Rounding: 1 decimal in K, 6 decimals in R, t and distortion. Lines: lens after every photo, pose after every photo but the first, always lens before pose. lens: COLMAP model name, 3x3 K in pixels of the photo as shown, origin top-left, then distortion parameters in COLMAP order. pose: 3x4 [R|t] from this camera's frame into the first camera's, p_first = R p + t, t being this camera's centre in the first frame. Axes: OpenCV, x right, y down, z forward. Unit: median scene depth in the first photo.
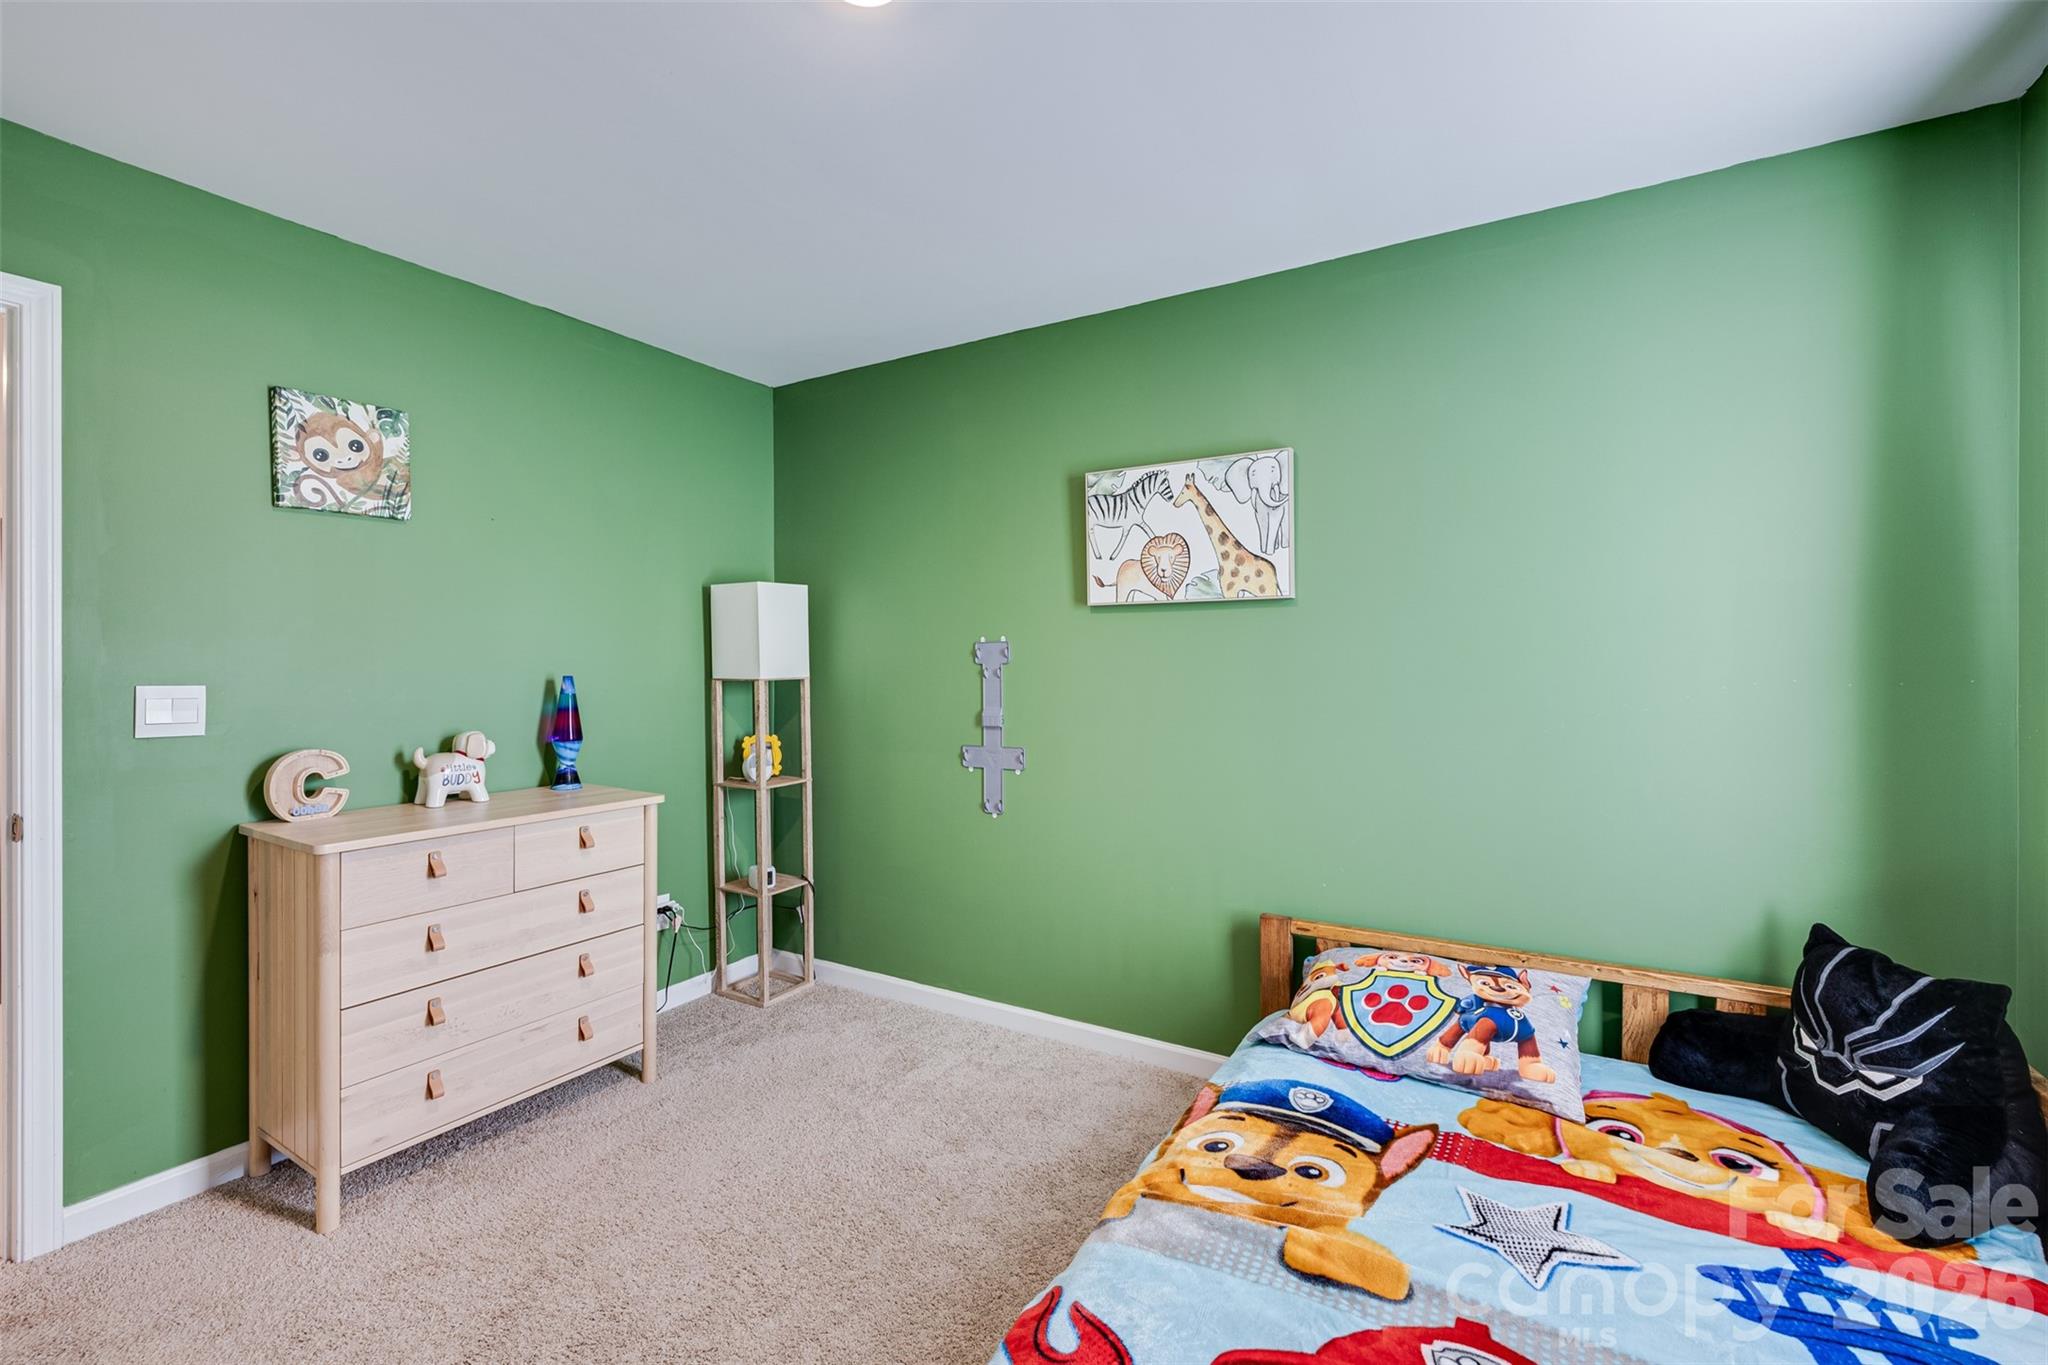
lens RADIAL K [[878.6, 0, 1021.0], [0, 878.6, 670.5], [0, 0, 1]] dist [-0.000427, 0.000030]
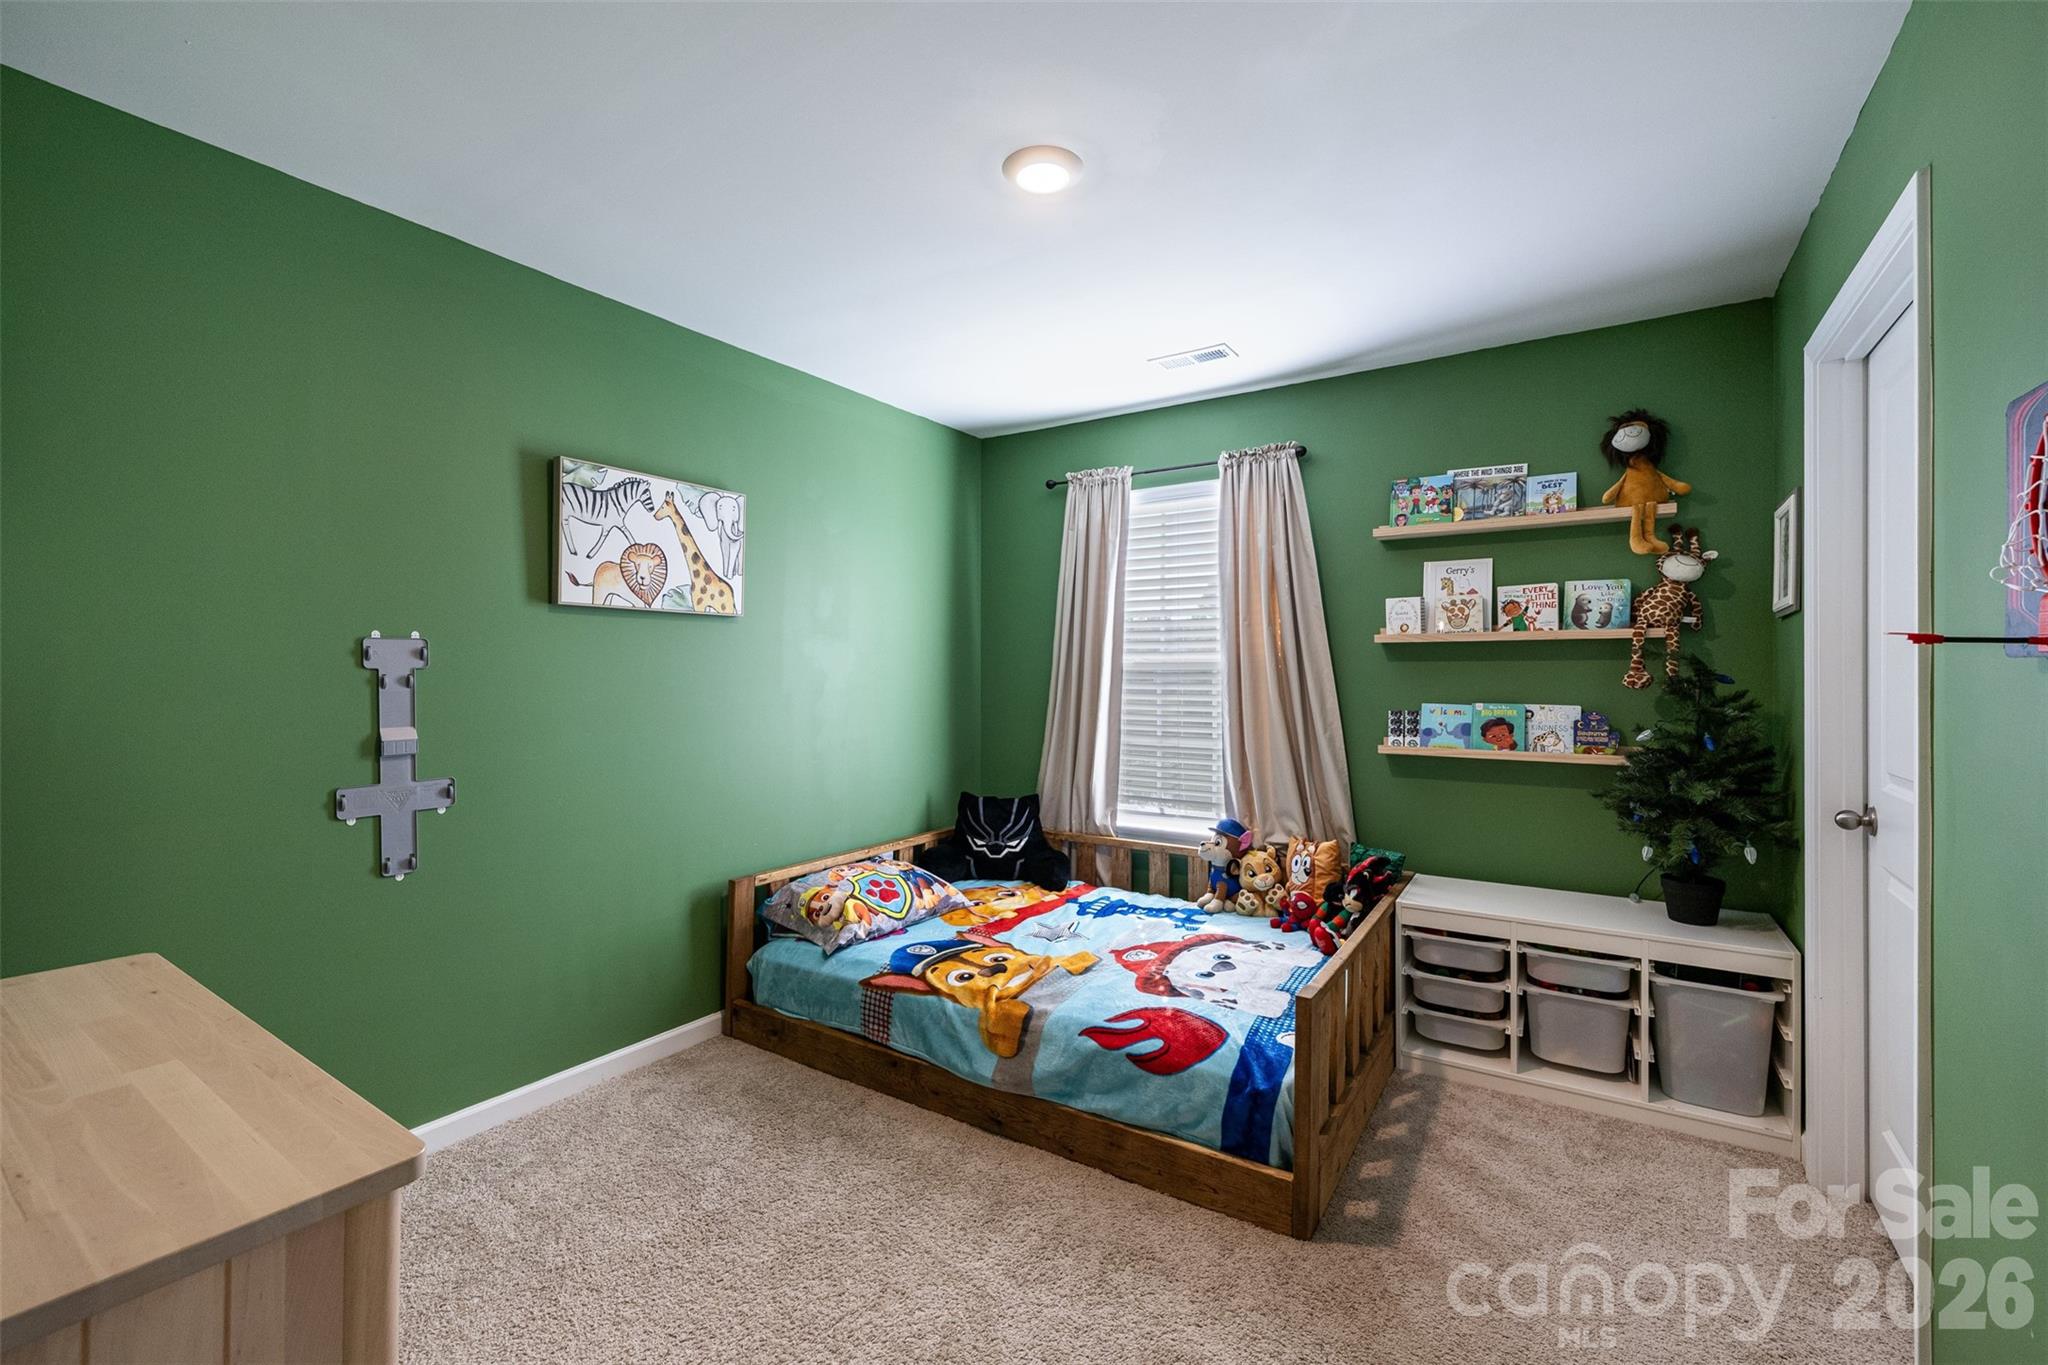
lens RADIAL K [[878.6, 0, 1018.3], [0, 878.6, 675.8], [0, 0, 1]] dist [-0.000427, 0.000030]
pose [[0.037065, -0.002568, 0.999310, -0.875283], [0.003670, 0.999990, 0.002434, -0.001543], [-0.999306, 0.003577, 0.037074, 0.548744]]
